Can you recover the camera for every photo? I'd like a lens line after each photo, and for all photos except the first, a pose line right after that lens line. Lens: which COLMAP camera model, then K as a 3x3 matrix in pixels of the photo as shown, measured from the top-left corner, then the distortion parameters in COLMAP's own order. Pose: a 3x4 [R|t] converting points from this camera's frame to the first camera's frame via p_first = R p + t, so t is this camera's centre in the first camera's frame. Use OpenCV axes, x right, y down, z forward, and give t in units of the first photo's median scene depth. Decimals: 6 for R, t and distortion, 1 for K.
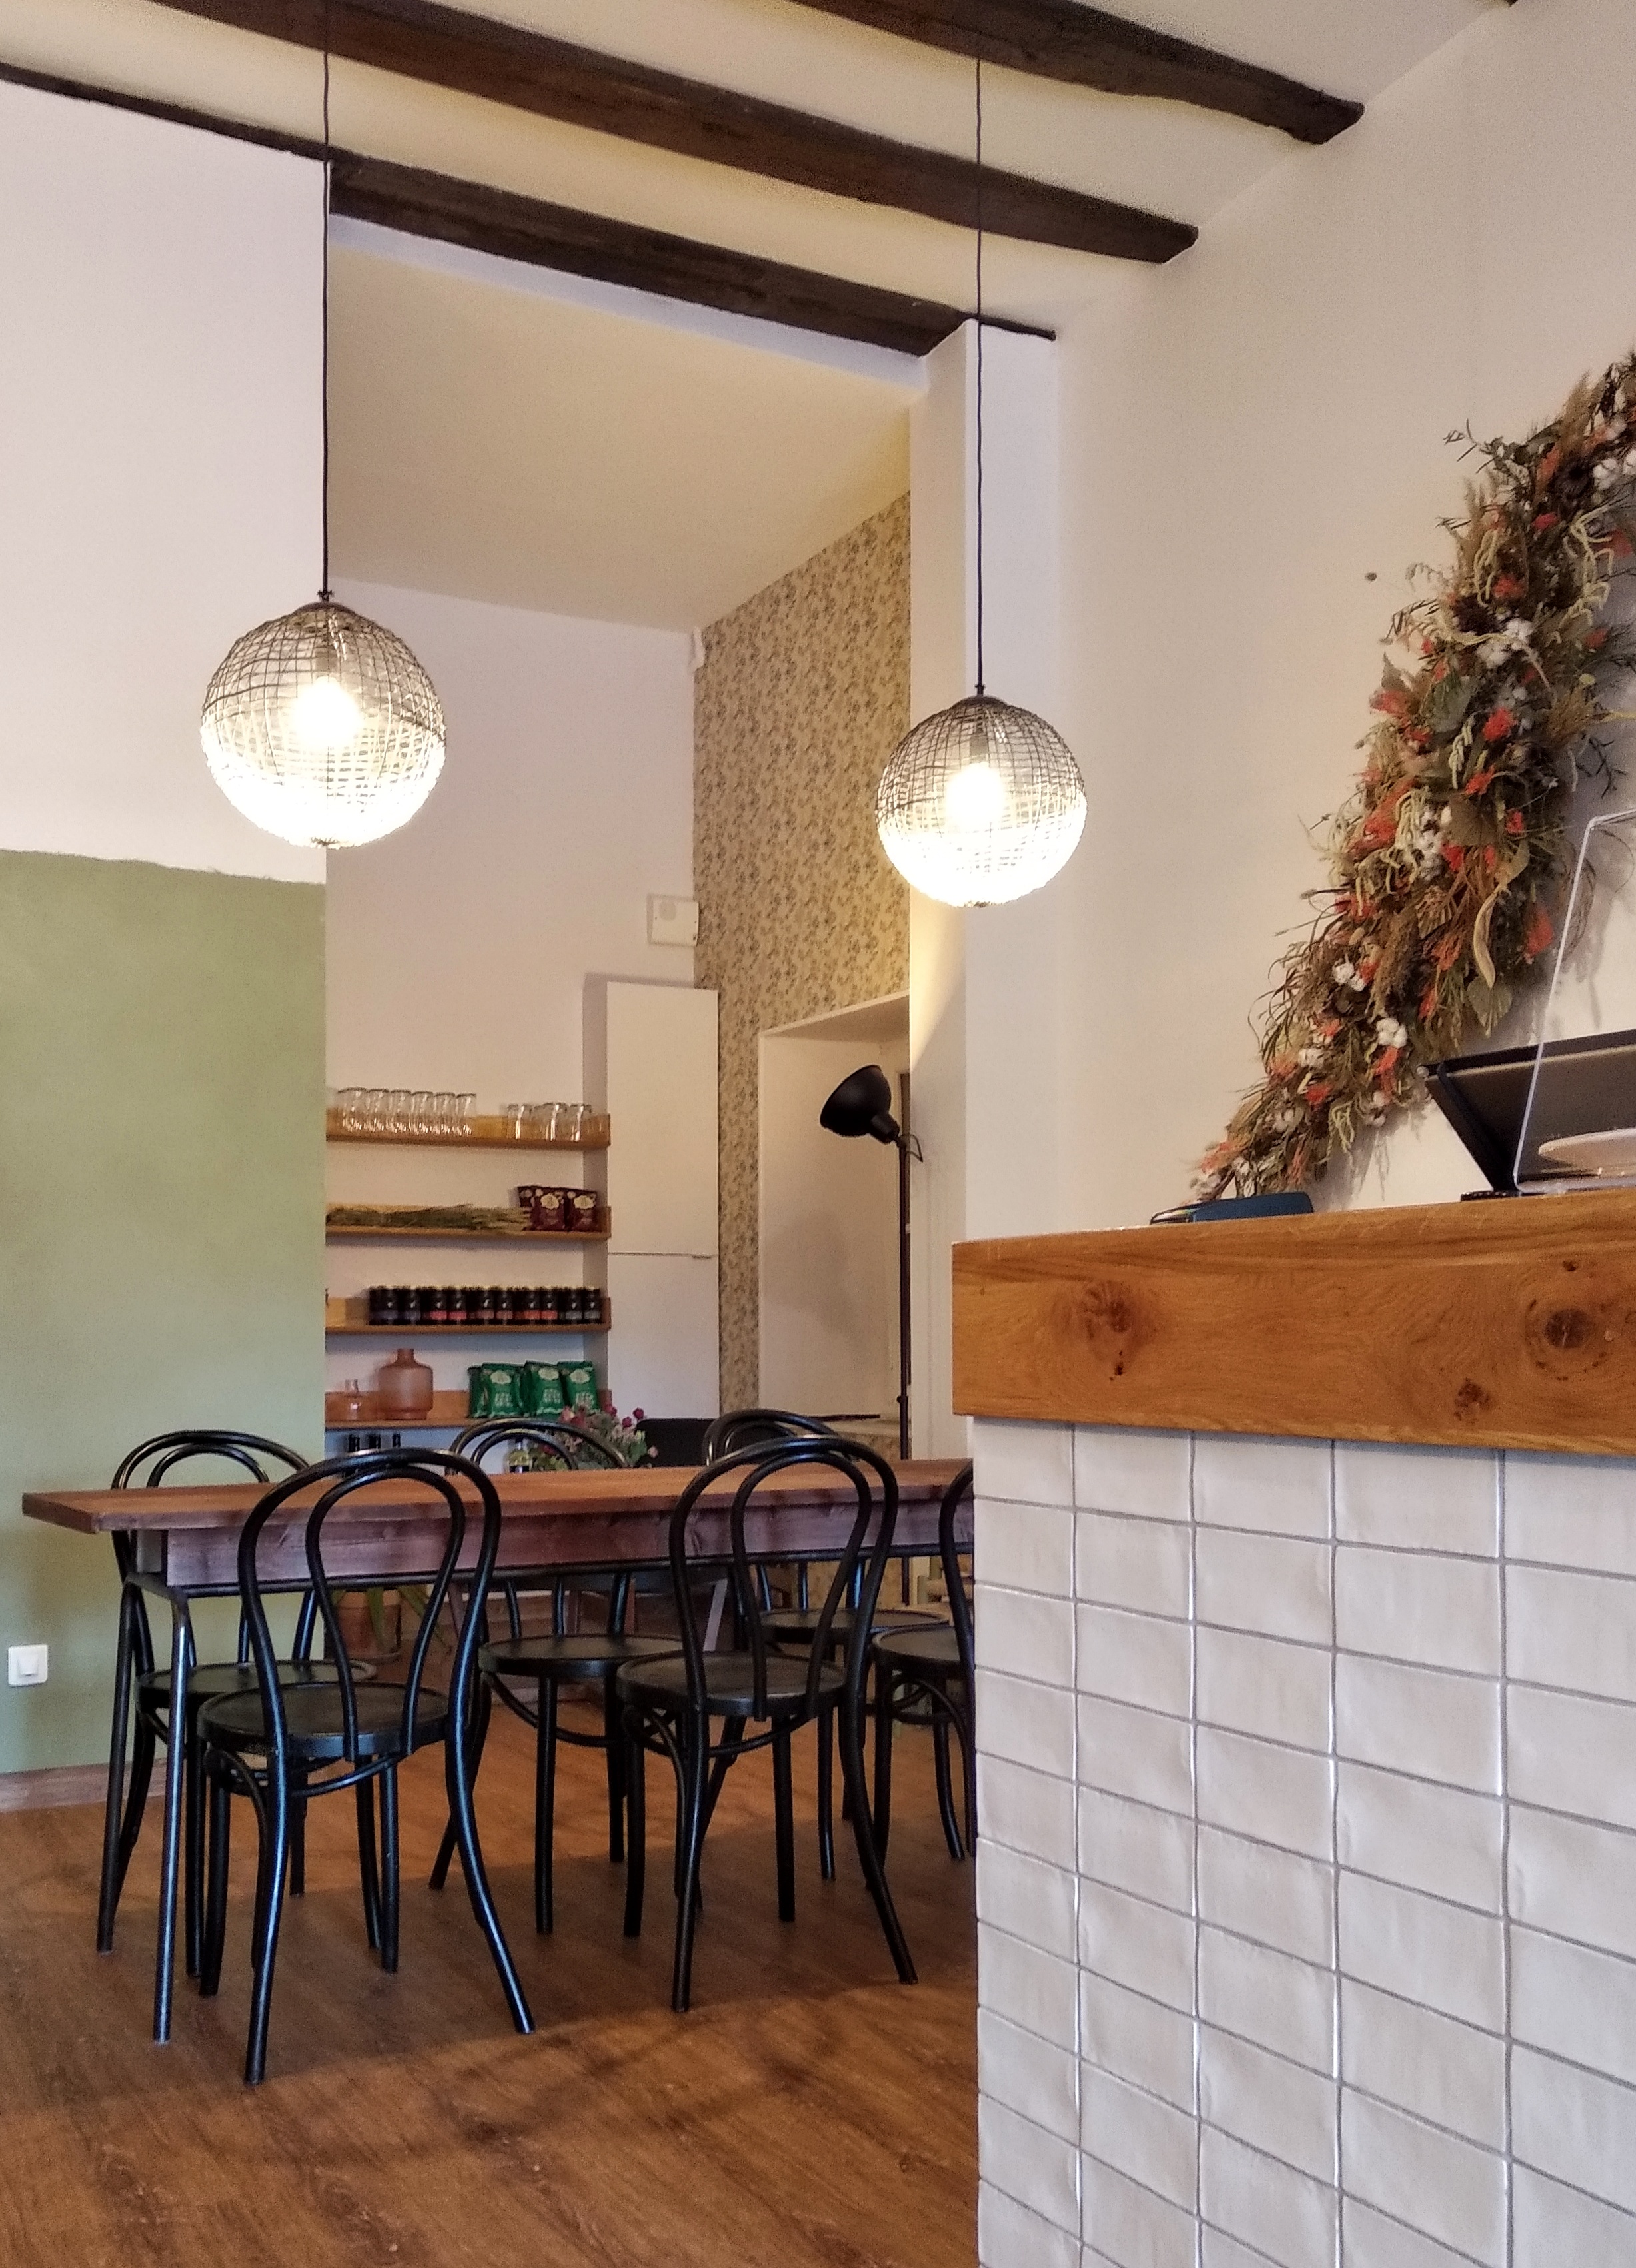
lens RADIAL K [[2098.9, 0, 702.1], [0, 2098.9, 1274.7], [0, 0, 1]] dist [0.016844, -0.003157]
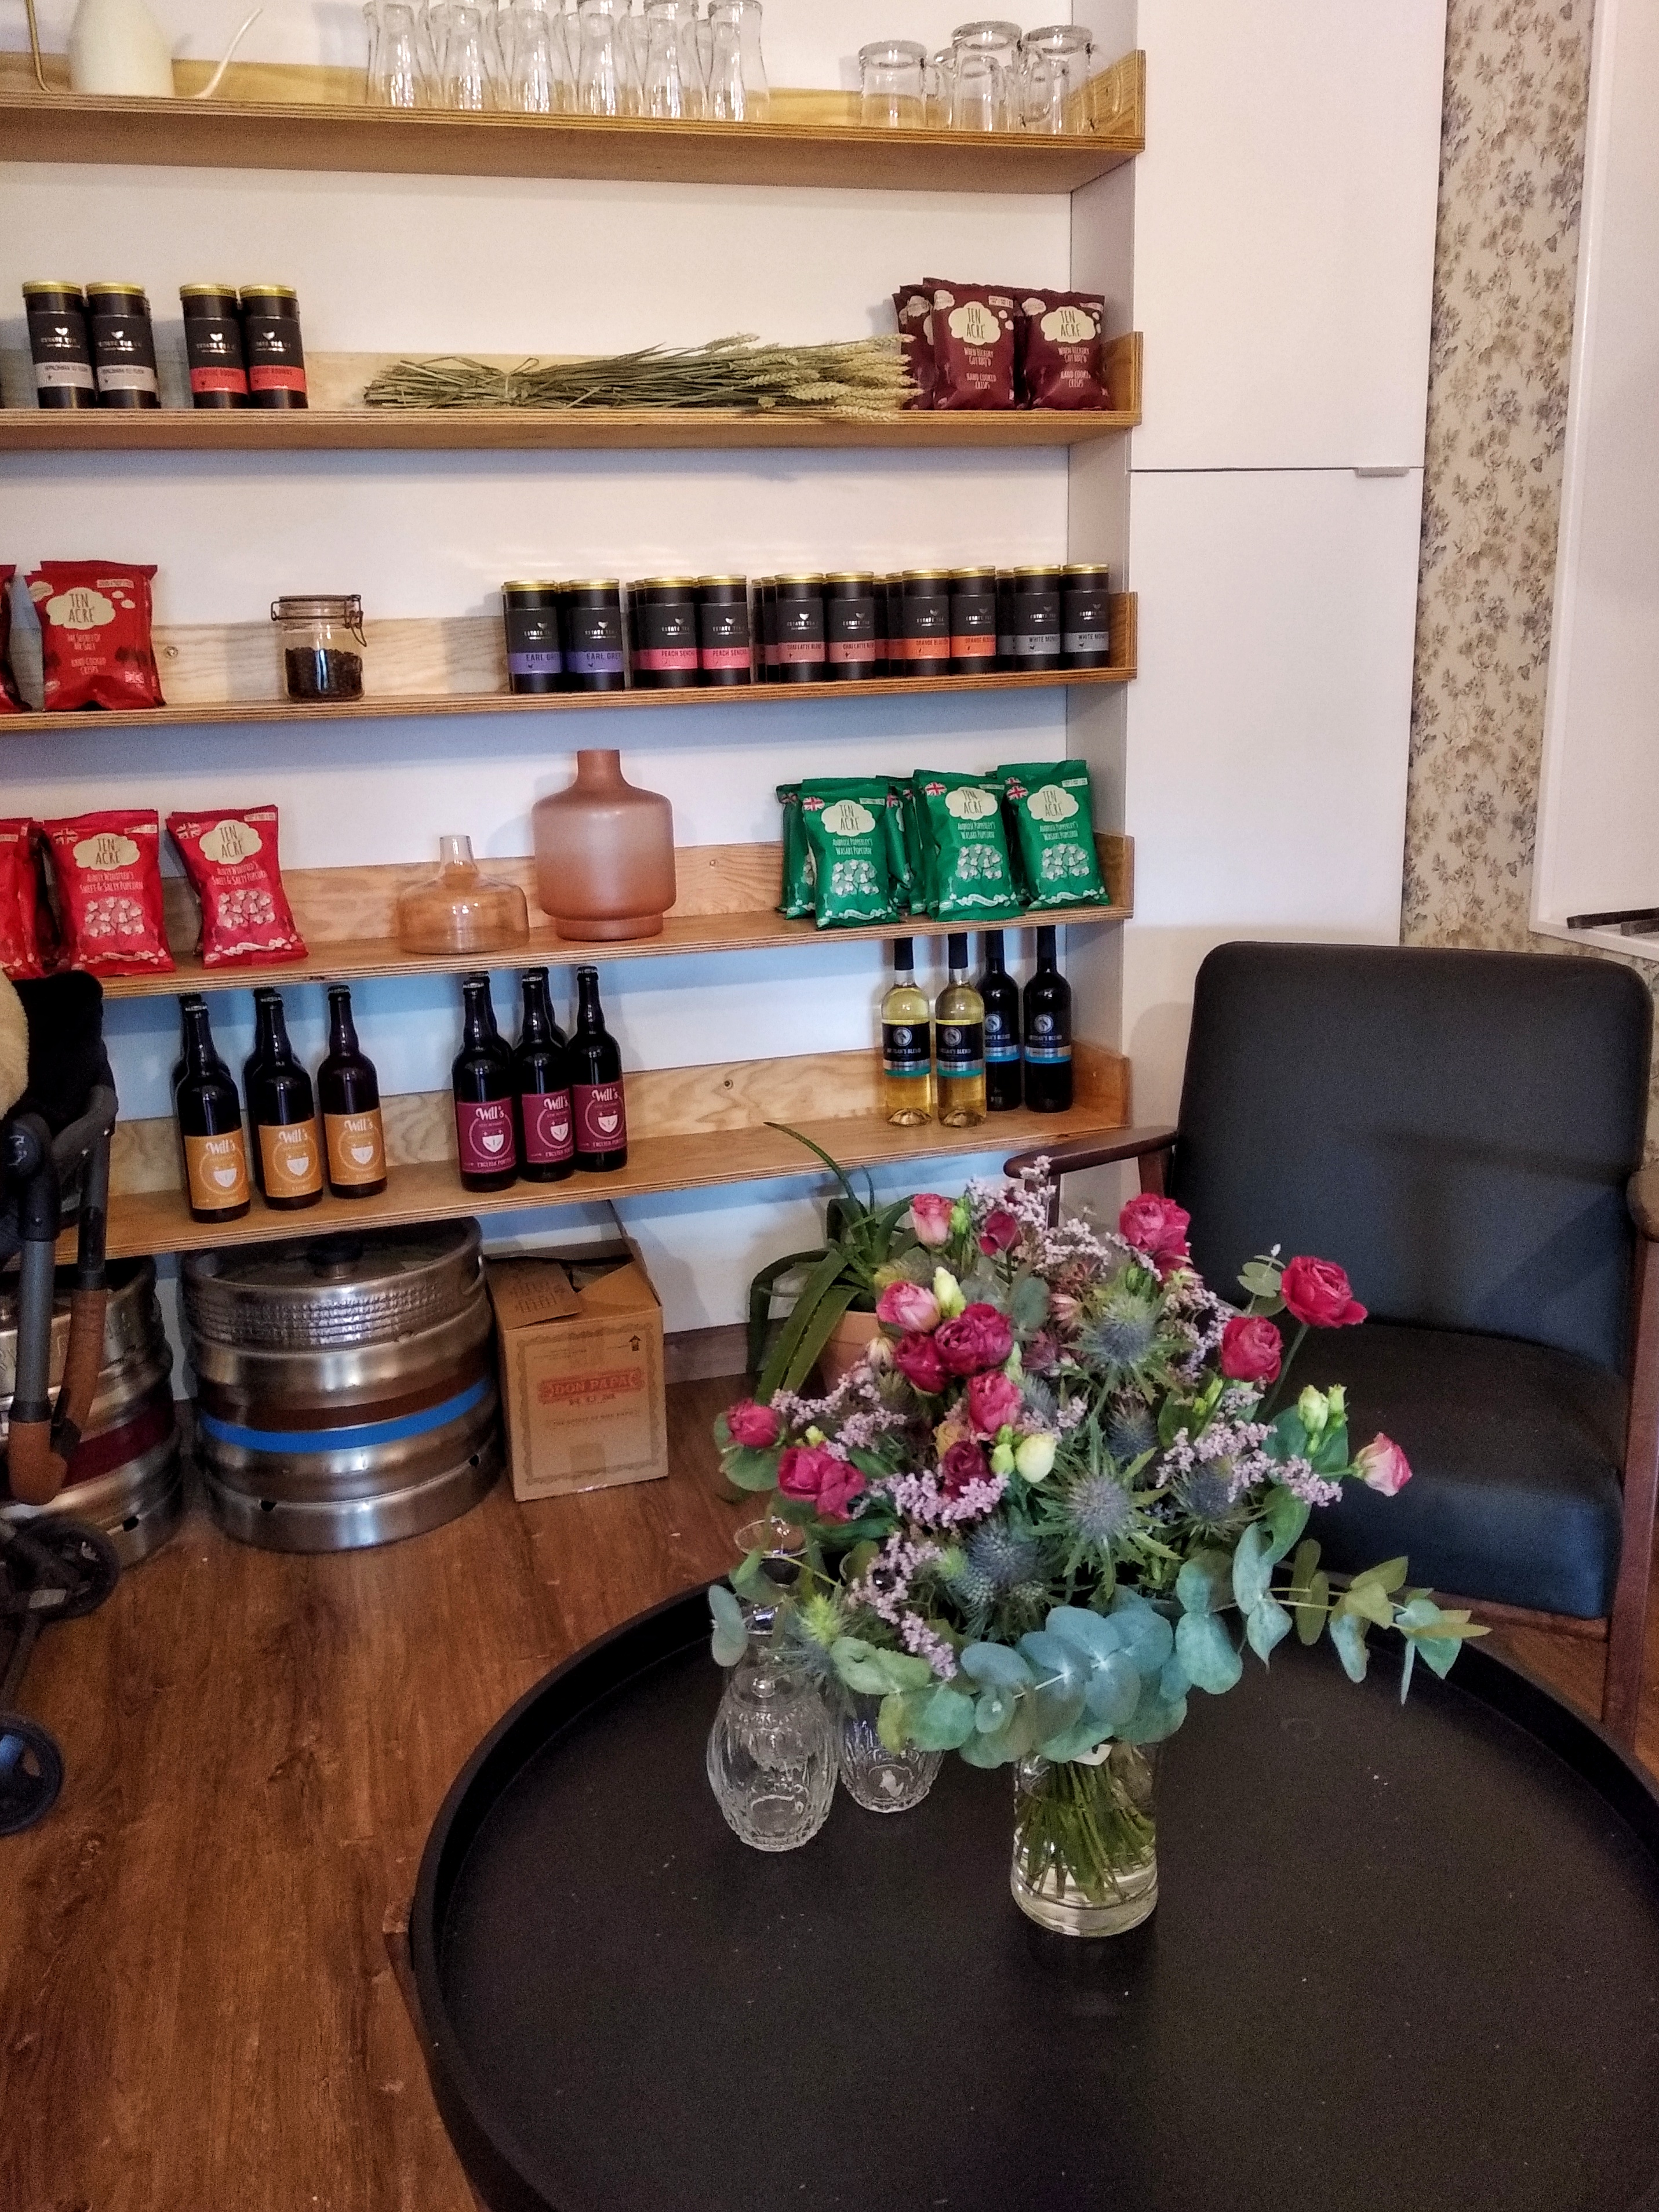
lens RADIAL K [[1783.8, 0, 829.5], [0, 1783.8, 1106.0], [0, 0, 1]] dist [0.093567, -0.152886]
pose [[0.980098, 0.025493, -0.196870, -0.032369], [0.032901, 0.957144, 0.287736, 0.004359], [0.195768, -0.288487, 0.937257, 0.676579]]
